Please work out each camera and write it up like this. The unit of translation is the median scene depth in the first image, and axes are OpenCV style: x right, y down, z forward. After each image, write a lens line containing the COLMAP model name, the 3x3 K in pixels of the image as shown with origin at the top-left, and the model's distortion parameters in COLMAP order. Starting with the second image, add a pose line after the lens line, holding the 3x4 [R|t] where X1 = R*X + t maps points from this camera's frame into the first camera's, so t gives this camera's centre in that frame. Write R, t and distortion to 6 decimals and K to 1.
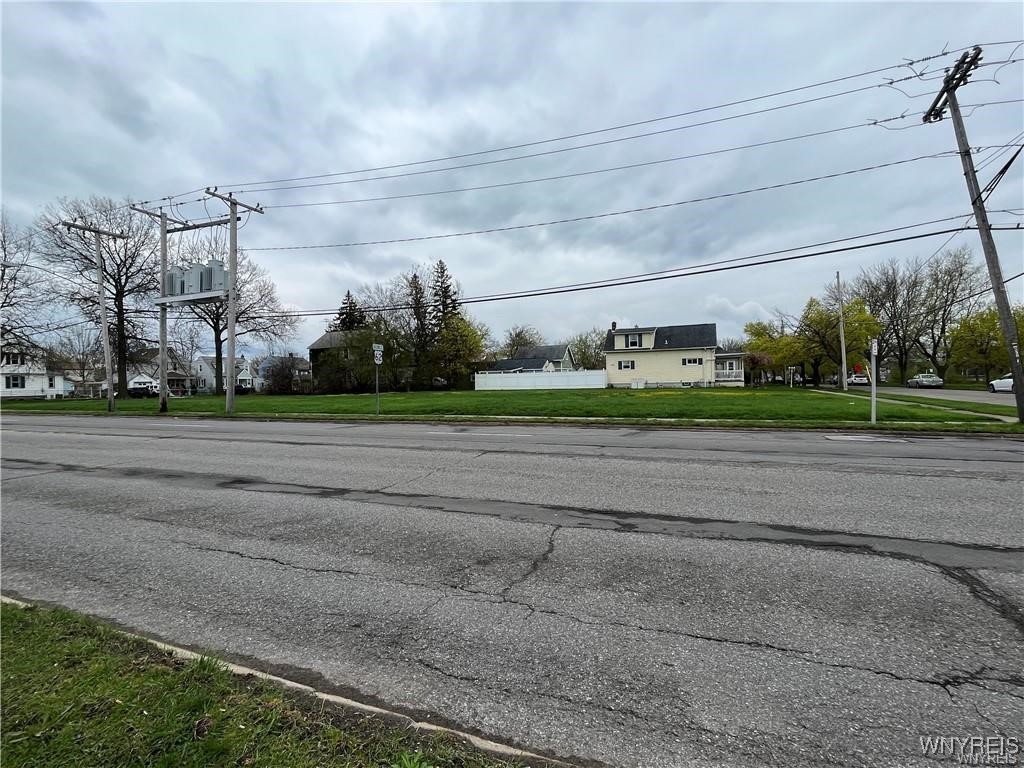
lens RADIAL K [[498.0, 0, 512.0], [0, 498.0, 384.0], [0, 0, 1]] dist [0.000247, -0.000187]
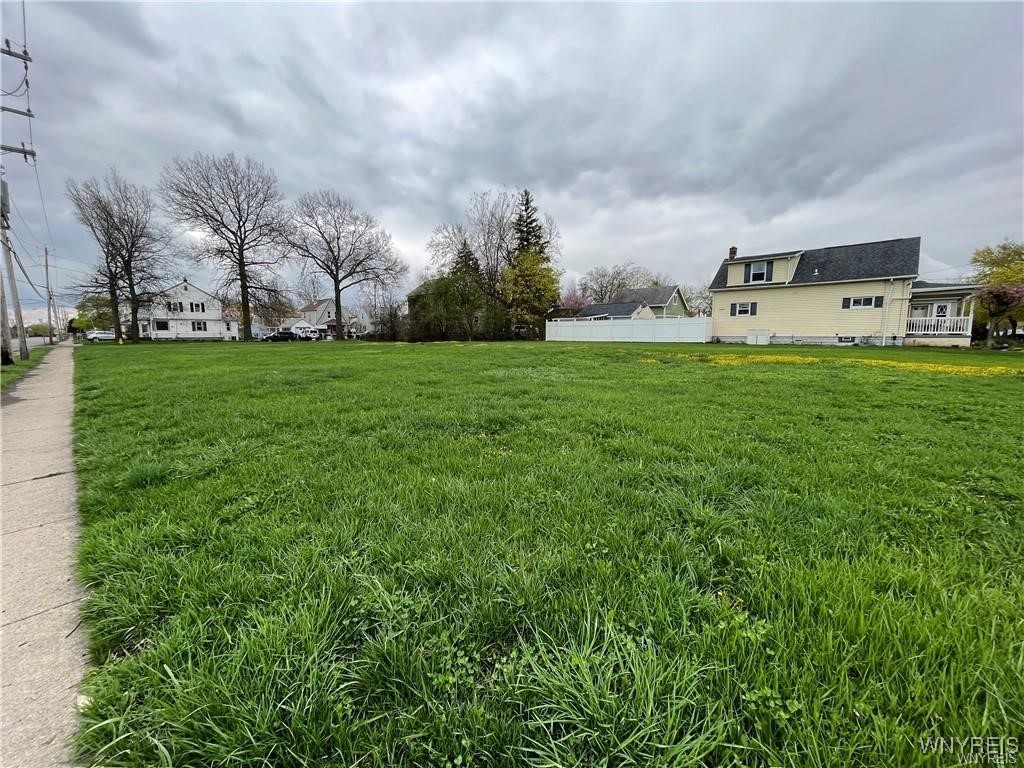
lens RADIAL K [[415.0, 0, 512.0], [0, 415.0, 384.0], [0, 0, 1]] dist [-0.002907, 0.000207]
pose [[0.931244, 0.059813, -0.359453, 0.144303], [-0.014655, 0.991786, 0.127068, -0.004035], [0.364100, -0.113063, 0.924472, 0.348792]]
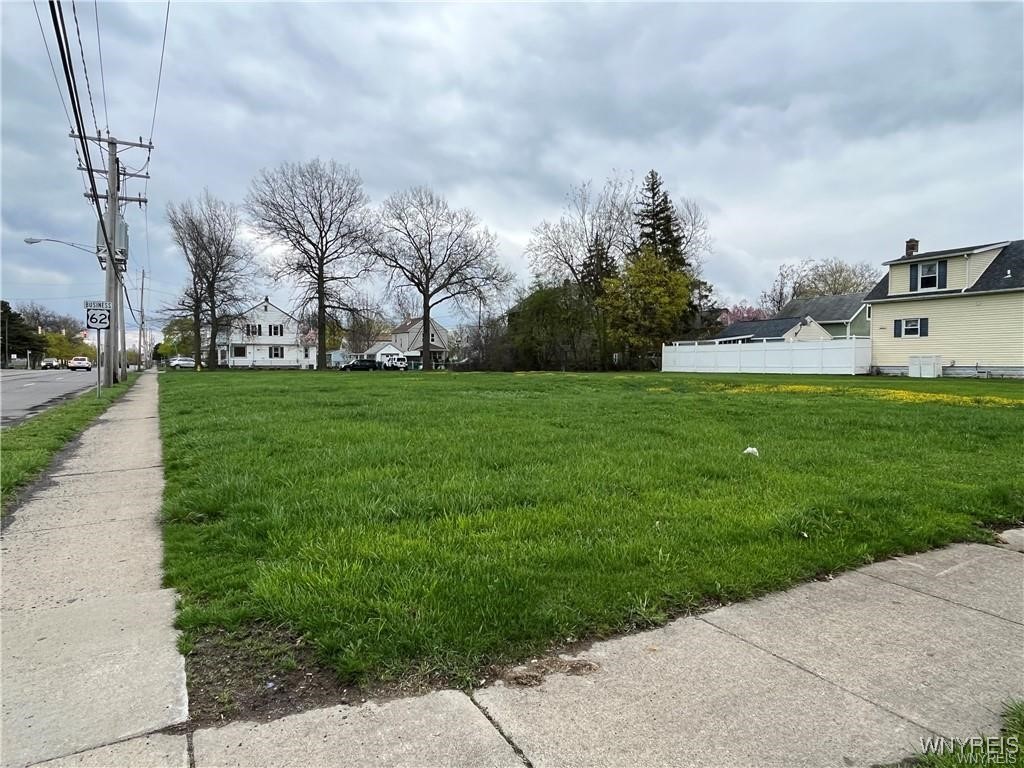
lens RADIAL K [[660.9, 0, 512.0], [0, 660.9, 384.0], [0, 0, 1]] dist [0.002563, -0.000897]
pose [[0.770231, 0.039738, -0.636525, 0.338962], [-0.017250, 0.998990, 0.041493, -0.003875], [0.637531, -0.020979, 0.770139, 0.266407]]
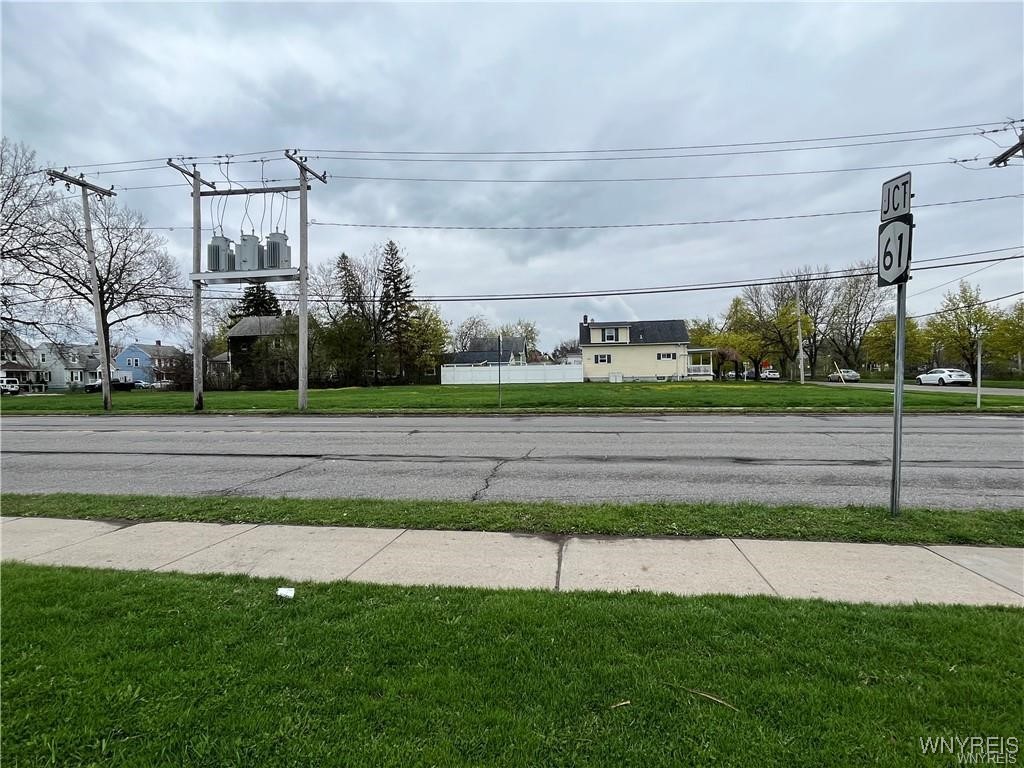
lens RADIAL K [[538.2, 0, 512.0], [0, 538.2, 384.0], [0, 0, 1]] dist [0.001637, 0.000404]
pose [[0.971717, -0.000886, 0.236148, -0.200144], [-0.001273, 0.999959, 0.008993, 0.002547], [-0.236146, -0.009039, 0.971676, -0.004080]]
